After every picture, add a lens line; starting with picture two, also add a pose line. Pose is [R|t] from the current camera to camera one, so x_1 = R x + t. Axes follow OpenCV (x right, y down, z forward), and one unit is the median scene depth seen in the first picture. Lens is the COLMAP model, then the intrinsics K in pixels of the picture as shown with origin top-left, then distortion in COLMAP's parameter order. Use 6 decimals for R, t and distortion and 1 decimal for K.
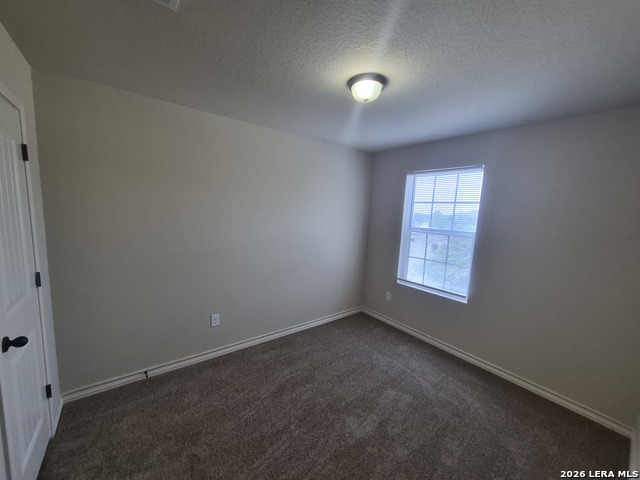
lens RADIAL K [[252.8, 0, 315.9], [0, 252.8, 240.9], [0, 0, 1]] dist [0.006442, -0.000029]
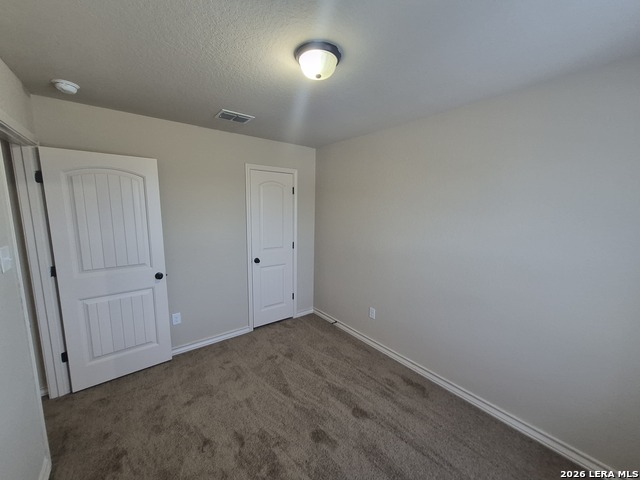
lens RADIAL K [[248.1, 0, 313.0], [0, 248.1, 243.7], [0, 0, 1]] dist [-0.000289, -0.000092]
pose [[-0.001905, 0.104199, -0.994555, 0.649300], [-0.139978, 0.984737, 0.103439, -0.065900], [0.990153, 0.139413, 0.012710, 0.663450]]
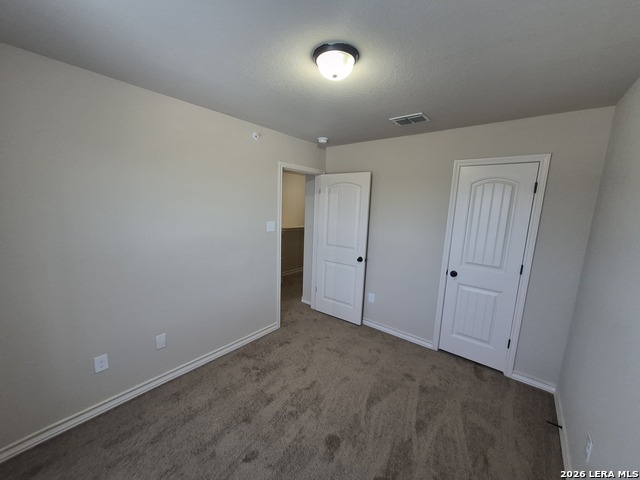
lens RADIAL K [[248.7, 0, 318.8], [0, 248.7, 244.1], [0, 0, 1]] dist [0.000346, -0.000010]
pose [[-0.969433, -0.037878, -0.242416, 0.258886], [-0.104632, 0.957492, 0.268816, -0.153470], [0.221929, 0.285964, -0.932187, 1.198631]]
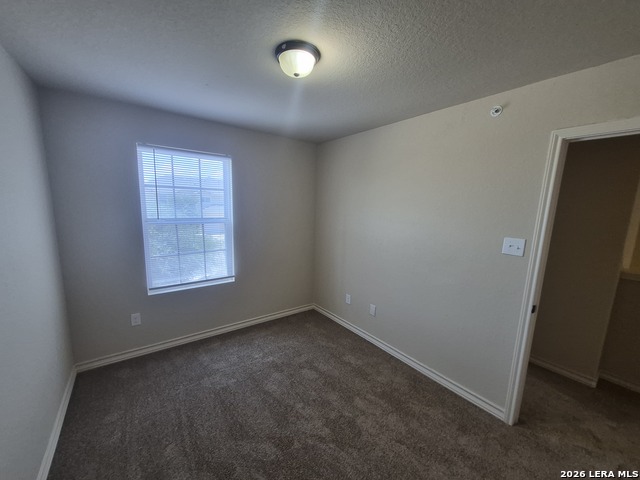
lens RADIAL K [[248.1, 0, 313.0], [0, 248.1, 243.7], [0, 0, 1]] dist [-0.000289, -0.000092]
pose [[0.020365, -0.198786, 0.979831, -0.453944], [0.097567, 0.975752, 0.195930, -0.099254], [-0.995021, 0.091609, 0.039266, 0.616170]]
